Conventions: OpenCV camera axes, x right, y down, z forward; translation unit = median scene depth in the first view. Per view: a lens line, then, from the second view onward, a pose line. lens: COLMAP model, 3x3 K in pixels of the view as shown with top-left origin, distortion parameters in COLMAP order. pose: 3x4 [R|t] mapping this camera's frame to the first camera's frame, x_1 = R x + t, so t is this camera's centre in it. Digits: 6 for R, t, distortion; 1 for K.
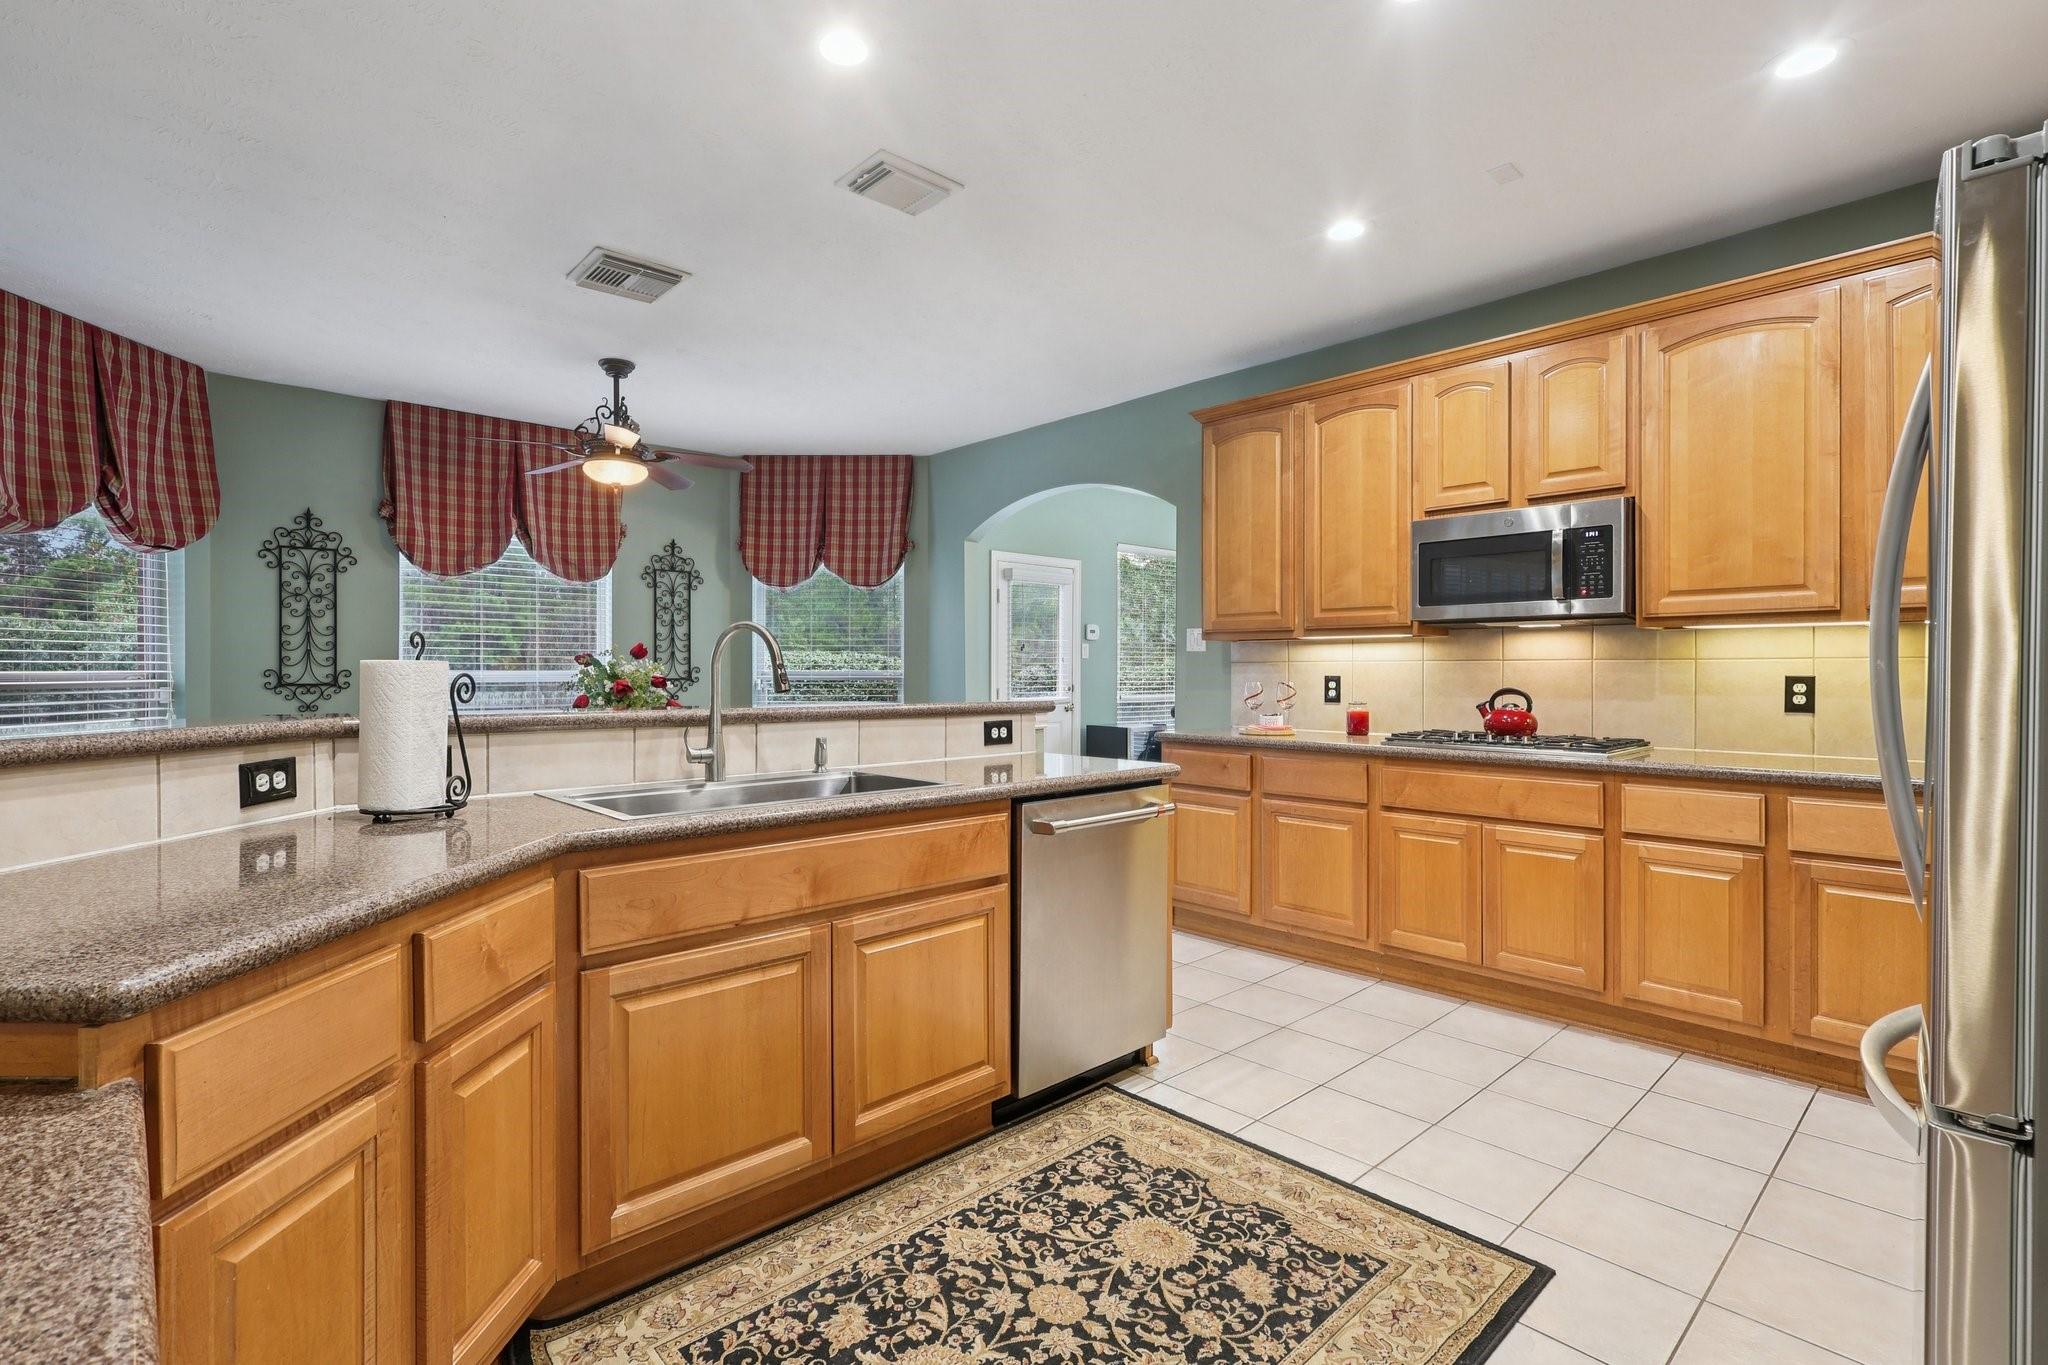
lens RADIAL K [[942.9, 0, 1023.8], [0, 942.9, 674.7], [0, 0, 1]] dist [-0.005806, 0.001728]
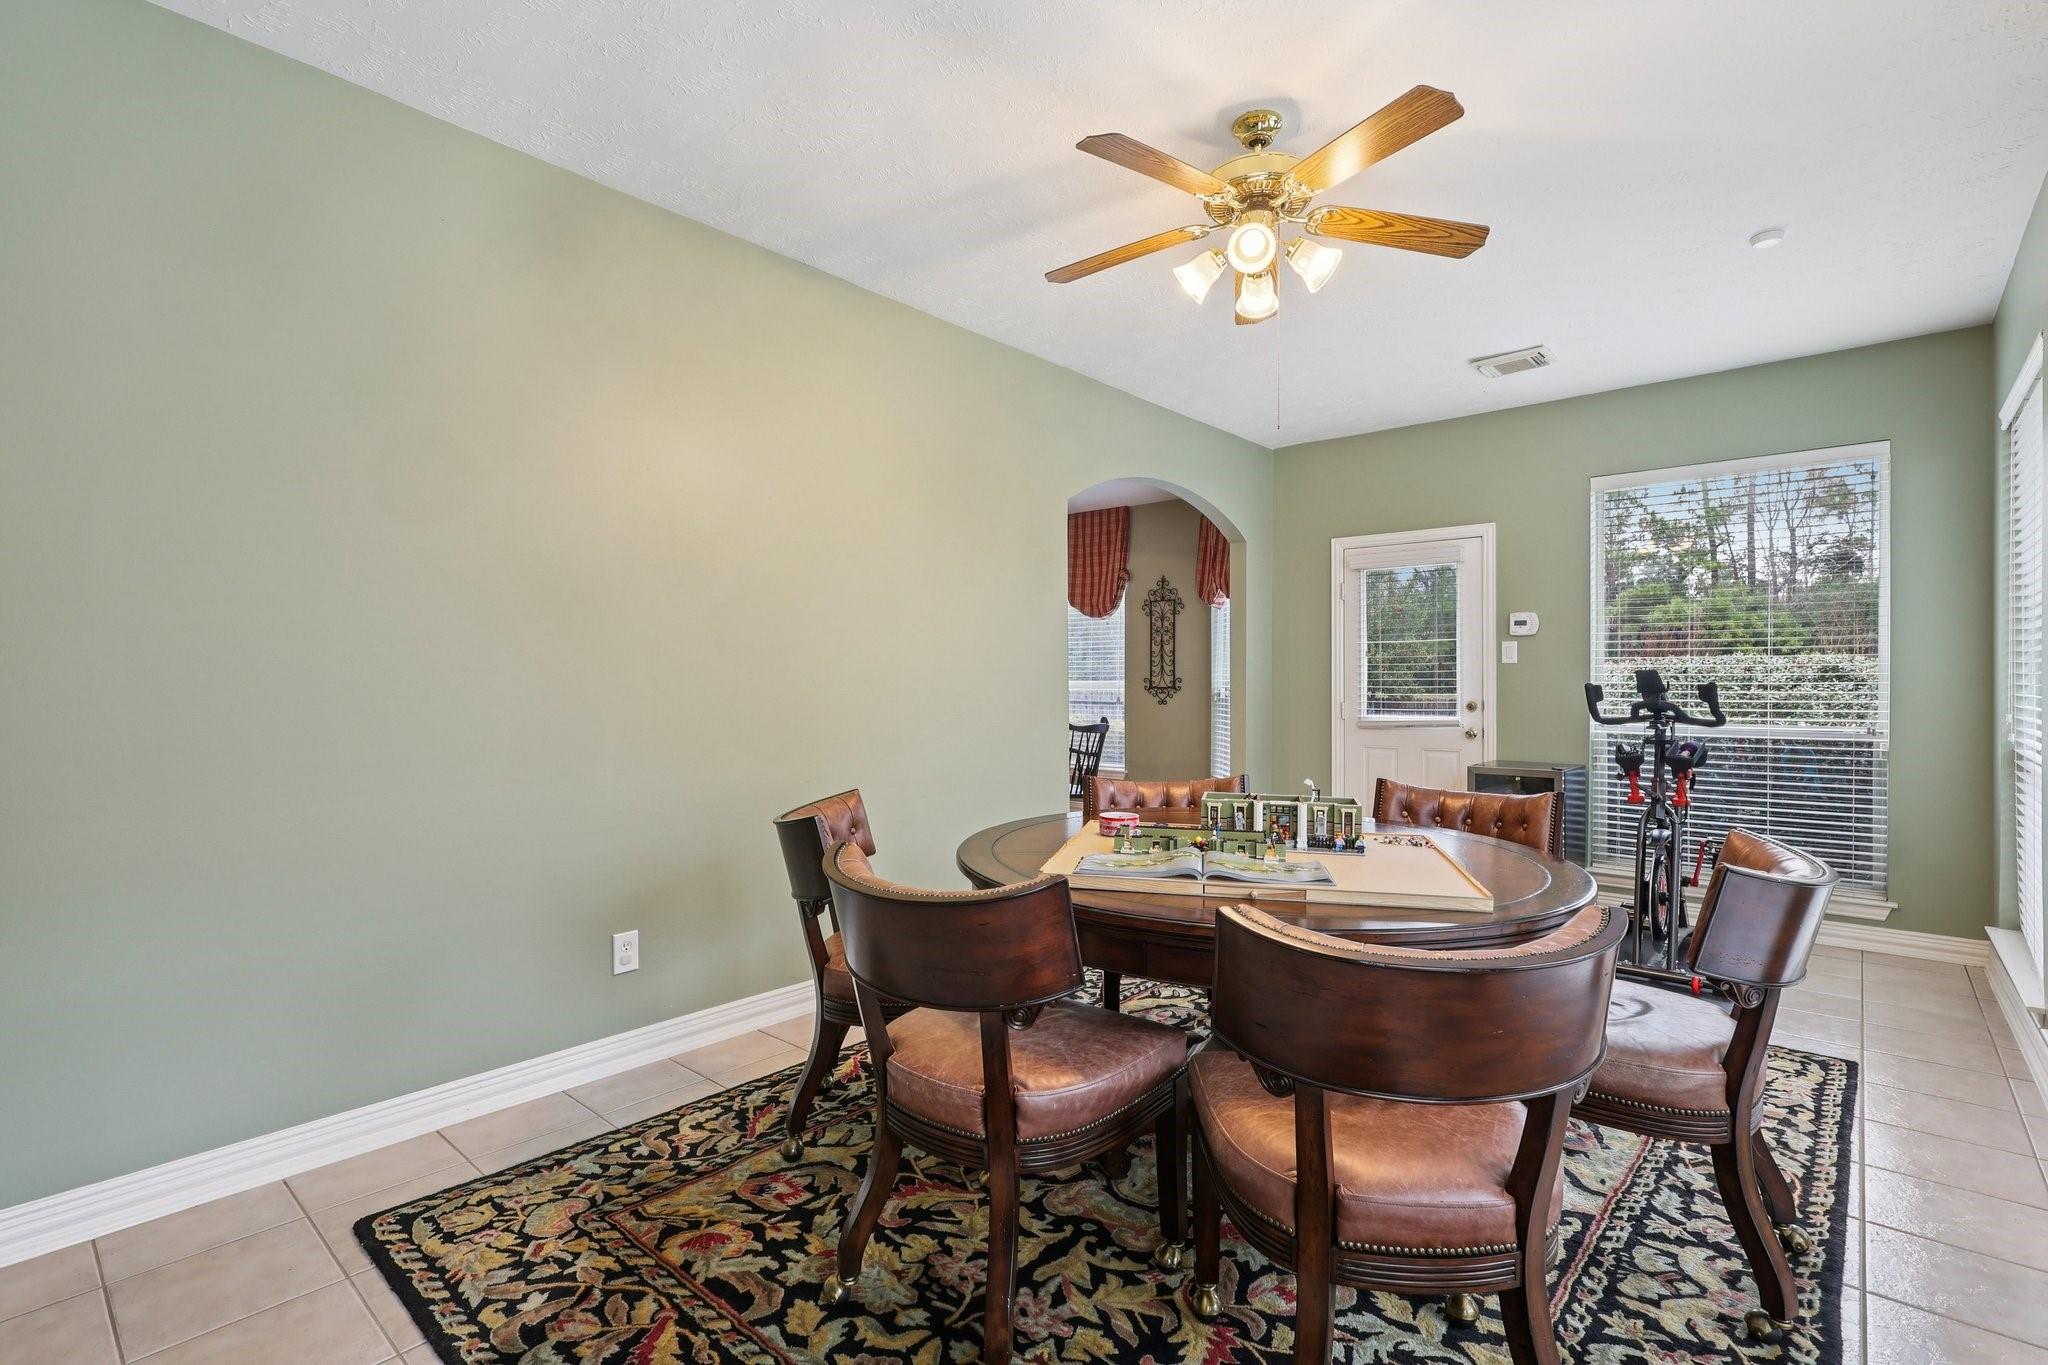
lens RADIAL K [[942.9, 0, 1038.9], [0, 942.9, 679.4], [0, 0, 1]] dist [-0.005806, 0.001728]
pose [[0.098926, 0.002797, -0.995091, 0.778015], [-0.000633, 0.999996, 0.002748, -0.007717], [0.995095, 0.000358, 0.098927, 0.641478]]
